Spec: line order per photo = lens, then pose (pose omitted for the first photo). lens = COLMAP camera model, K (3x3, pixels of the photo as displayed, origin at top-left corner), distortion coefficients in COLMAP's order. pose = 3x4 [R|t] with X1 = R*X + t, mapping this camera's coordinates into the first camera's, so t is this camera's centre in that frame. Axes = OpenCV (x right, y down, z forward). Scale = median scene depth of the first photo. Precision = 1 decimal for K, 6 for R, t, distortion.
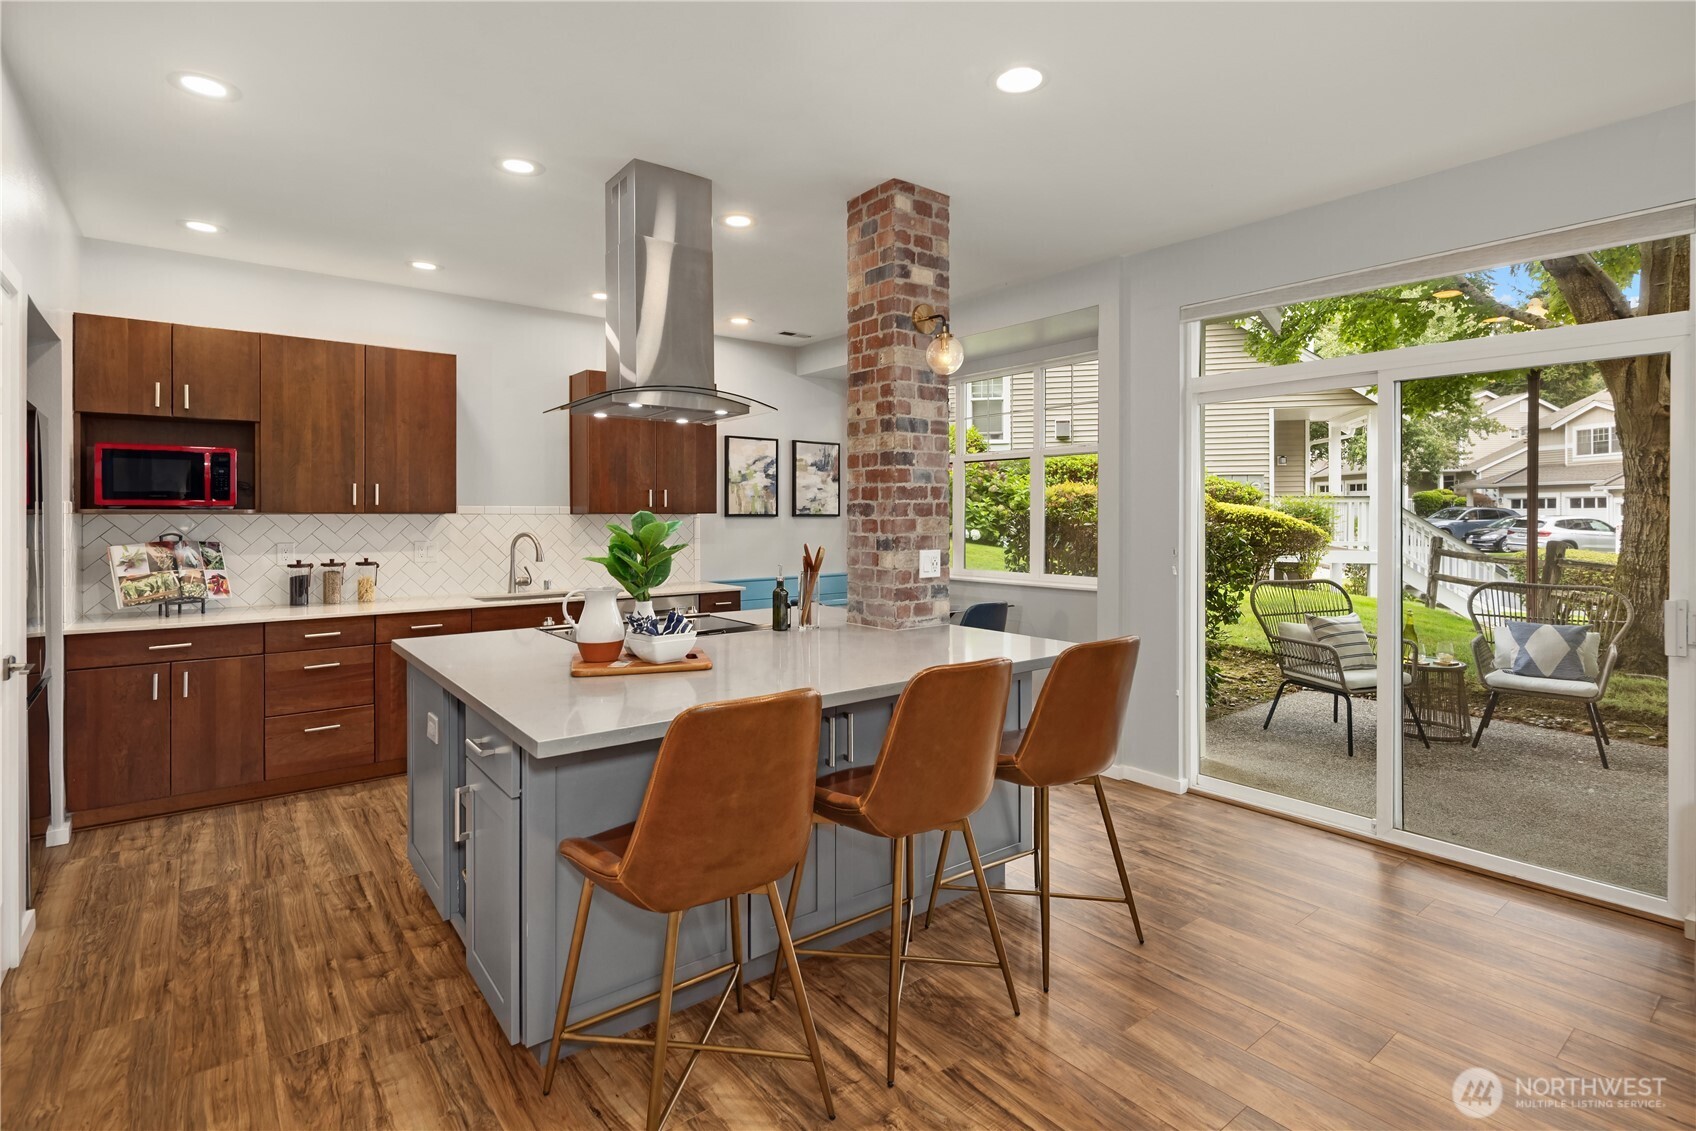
lens RADIAL K [[819.9, 0, 852.2], [0, 819.9, 517.8], [0, 0, 1]] dist [0.008898, -0.006146]
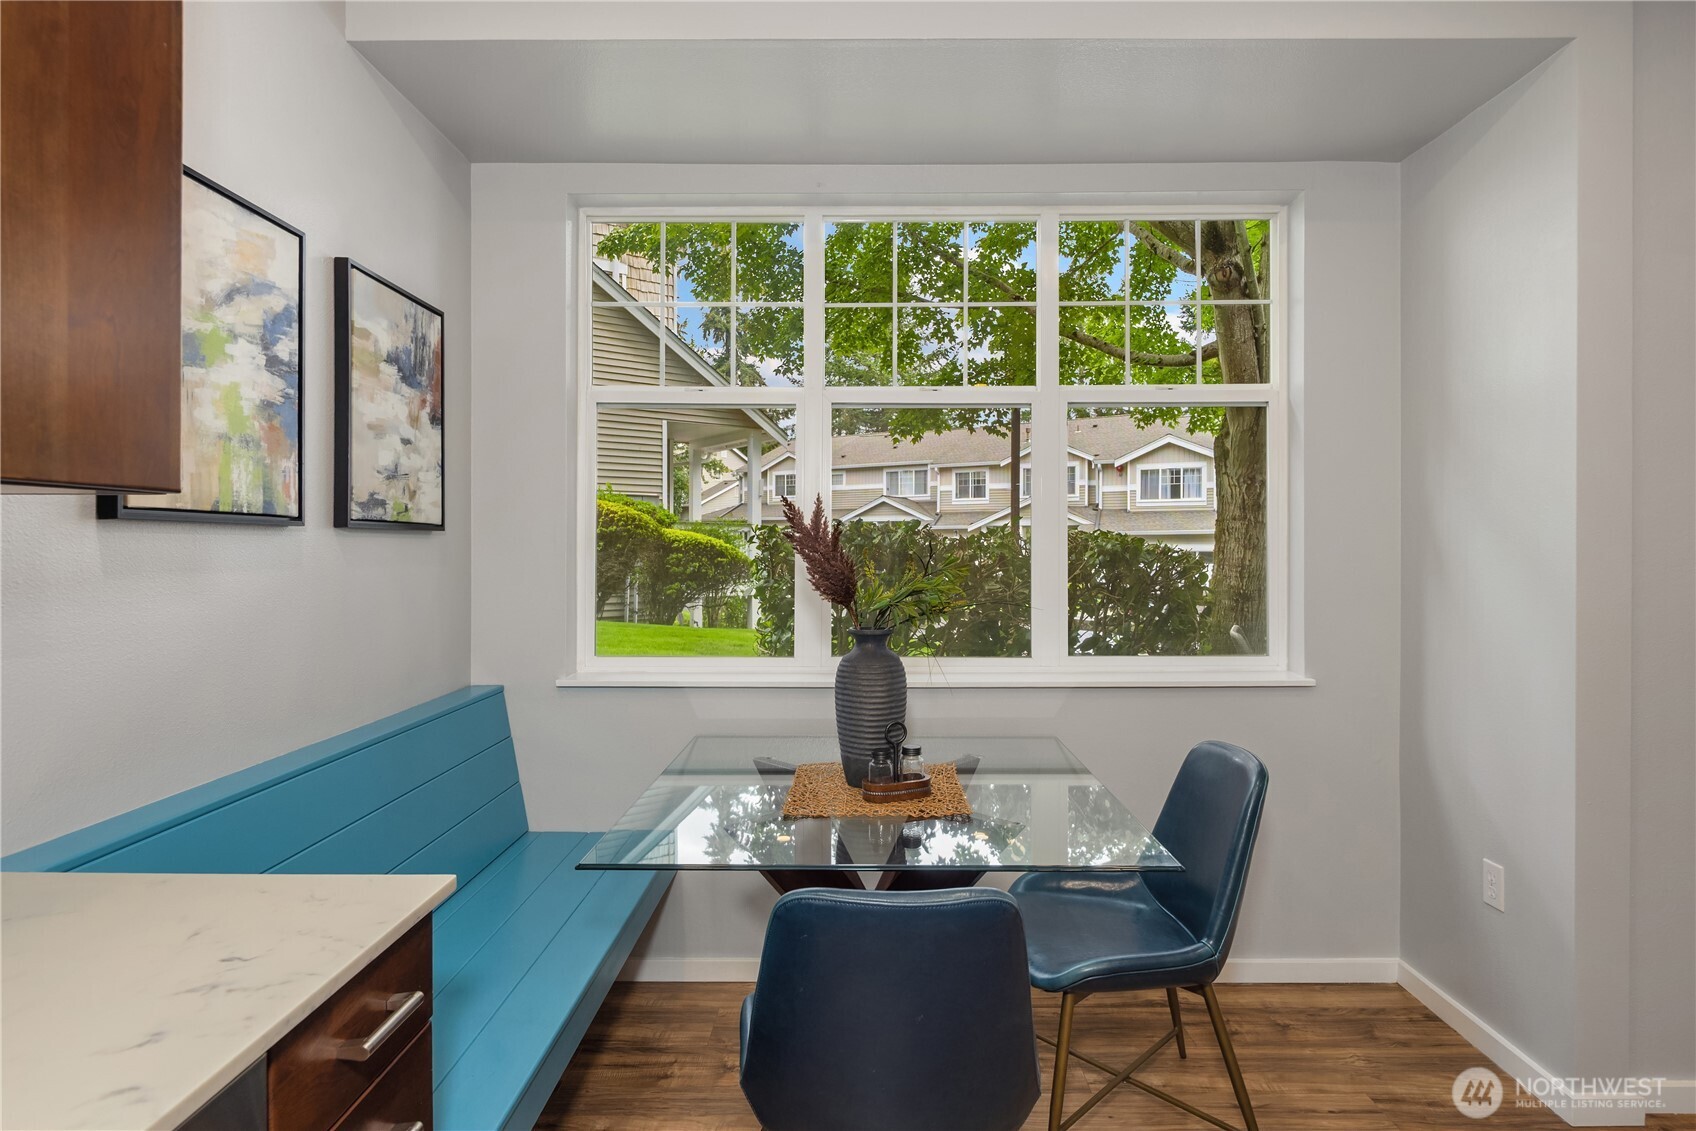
lens RADIAL K [[870.3, 0, 849.5], [0, 870.3, 547.6], [0, 0, 1]] dist [-0.001503, -0.000361]
pose [[0.631048, 0.000493, 0.775744, -0.296104], [0.000840, 0.999999, -0.001319, 0.009313], [-0.775743, 0.001484, 0.631047, 1.026715]]
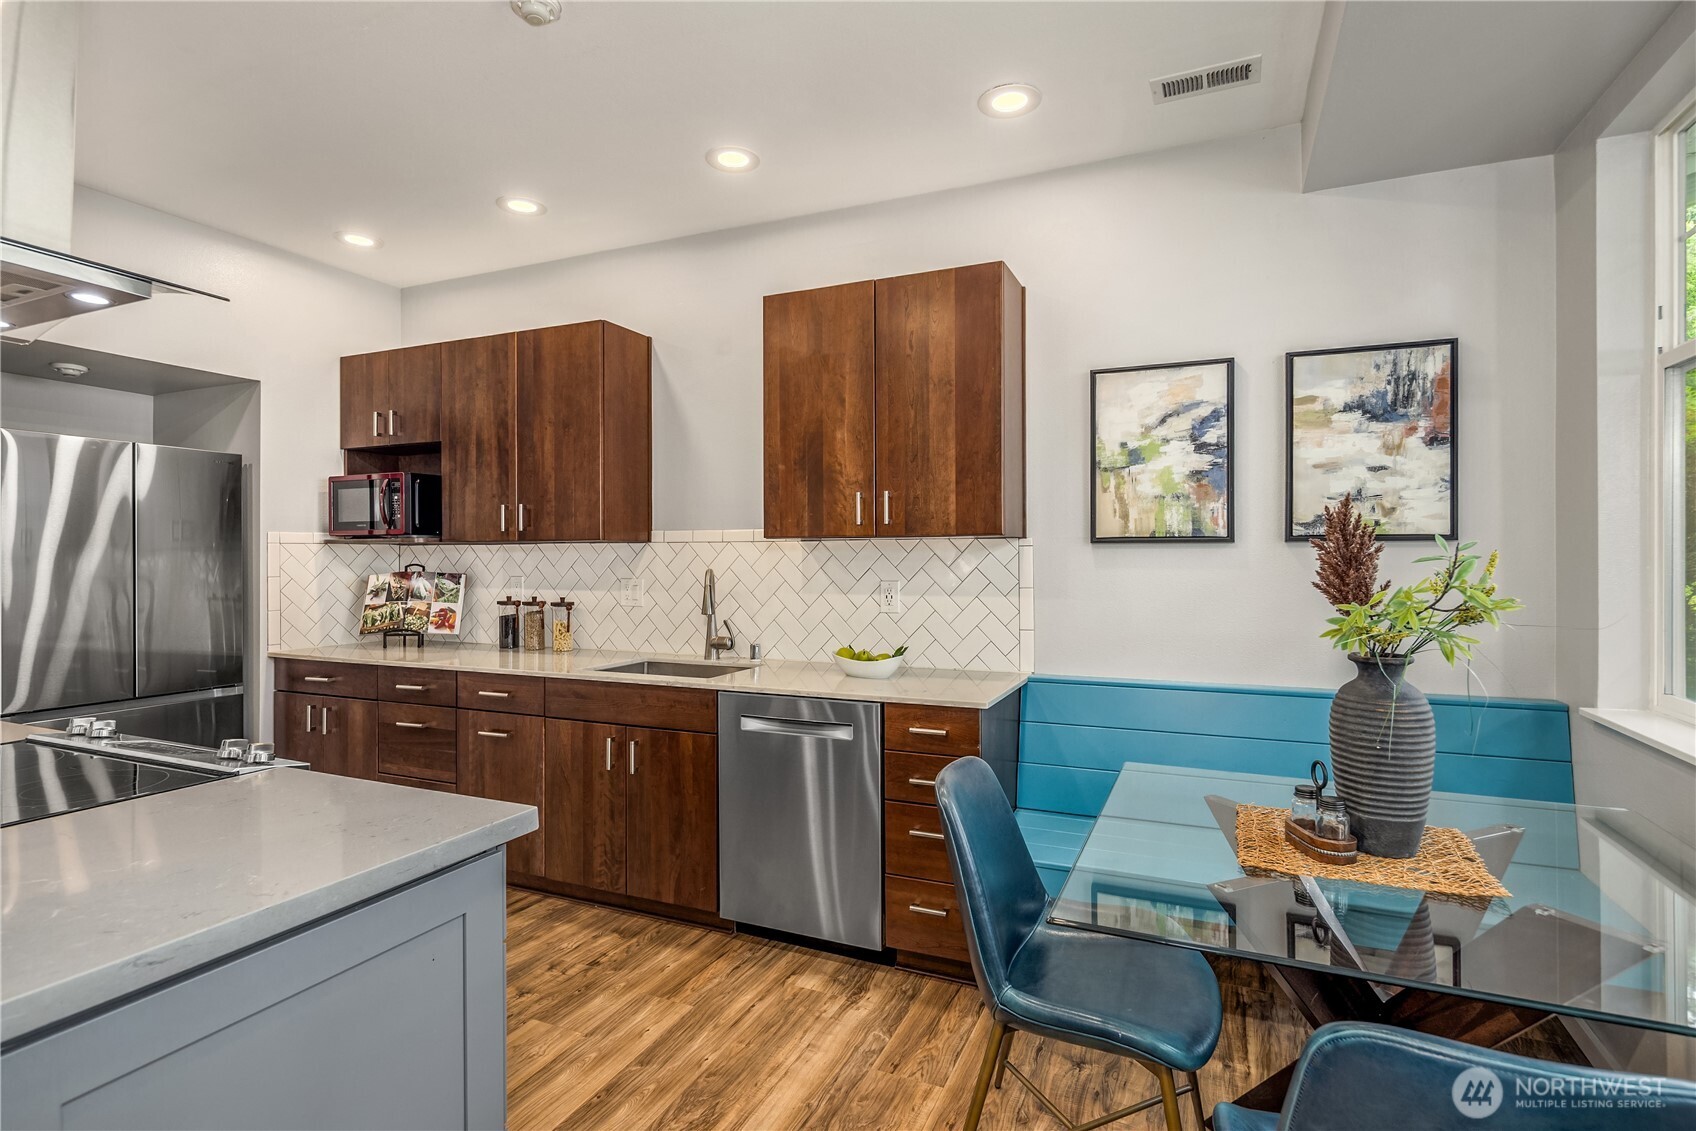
lens RADIAL K [[819.9, 0, 860.9], [0, 819.9, 557.0], [0, 0, 1]] dist [0.008898, -0.006146]
pose [[0.477245, -0.003185, -0.878764, 0.283594], [-0.002757, 0.999983, -0.005122, 0.013469], [0.878766, 0.004867, 0.477229, 0.944612]]
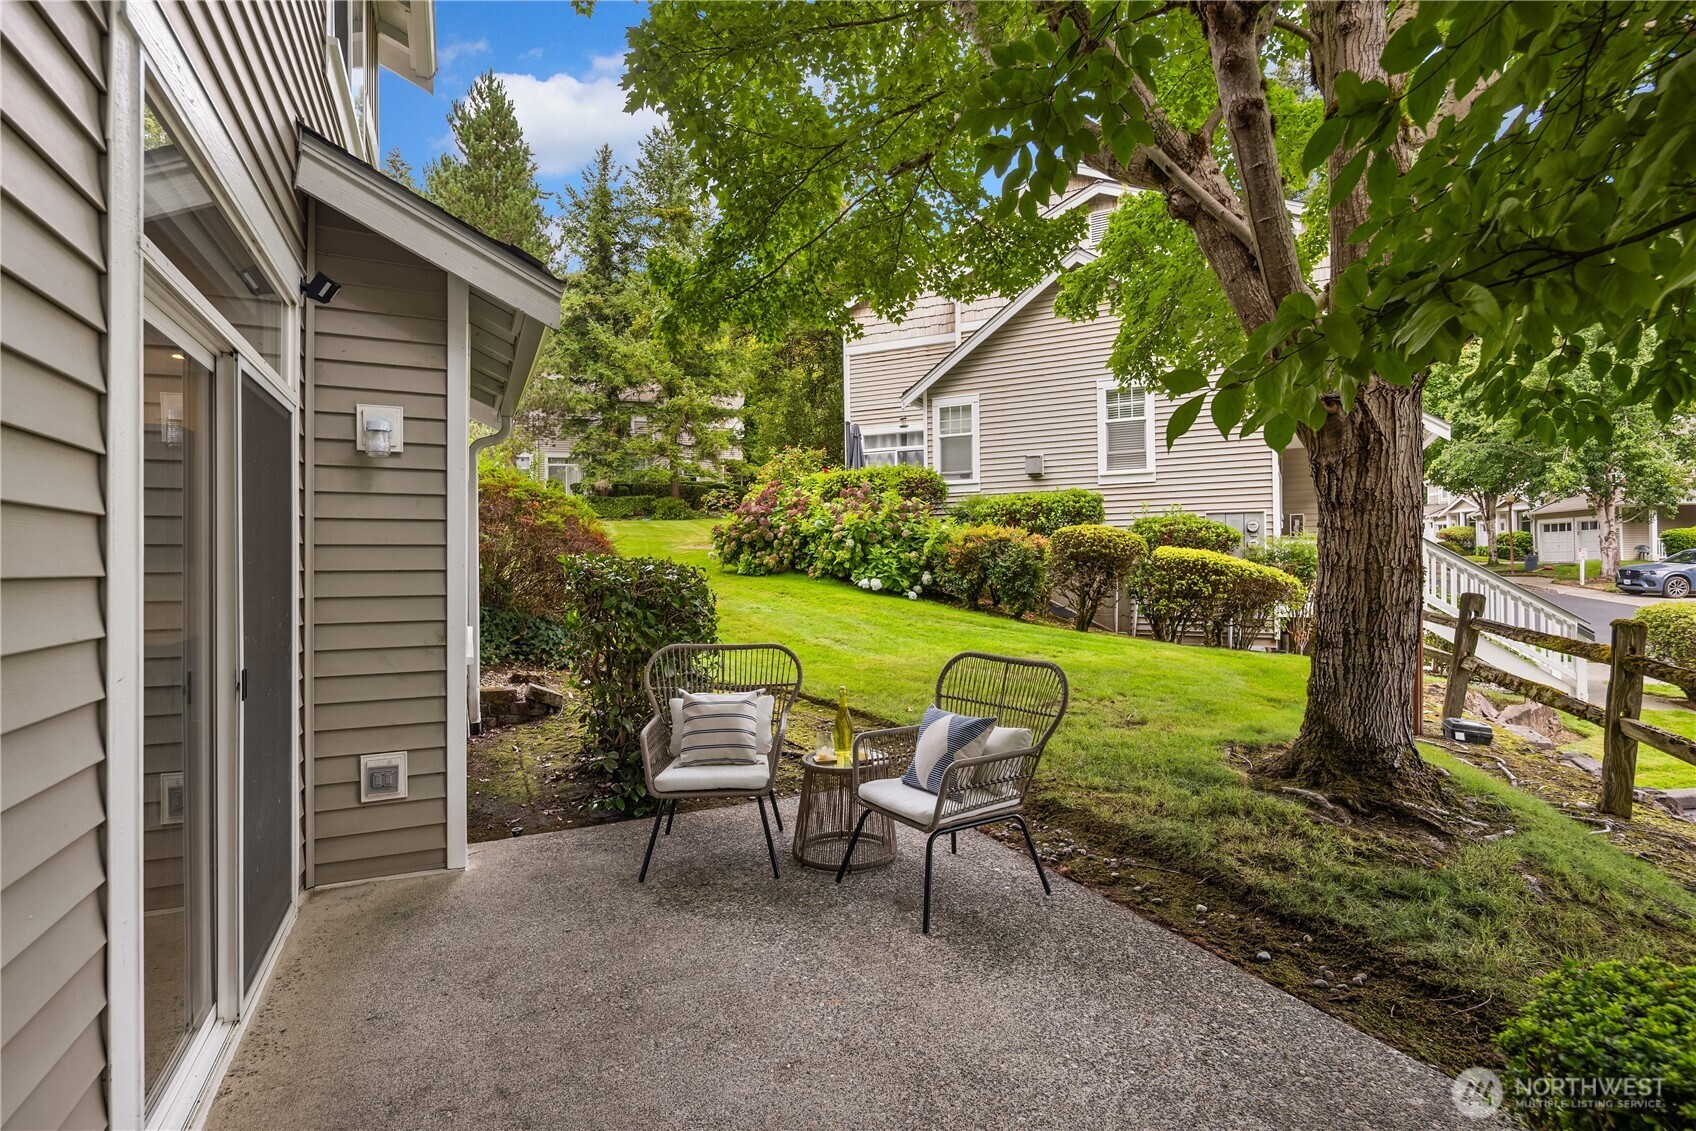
lens RADIAL K [[819.9, 0, 842.9], [0, 819.9, 562.0], [0, 0, 1]] dist [0.008898, -0.006146]
pose [[0.972205, -0.006996, -0.234026, 1.062708], [0.005768, 0.999966, -0.005929, 0.003290], [0.234059, 0.004414, 0.972212, 0.342896]]
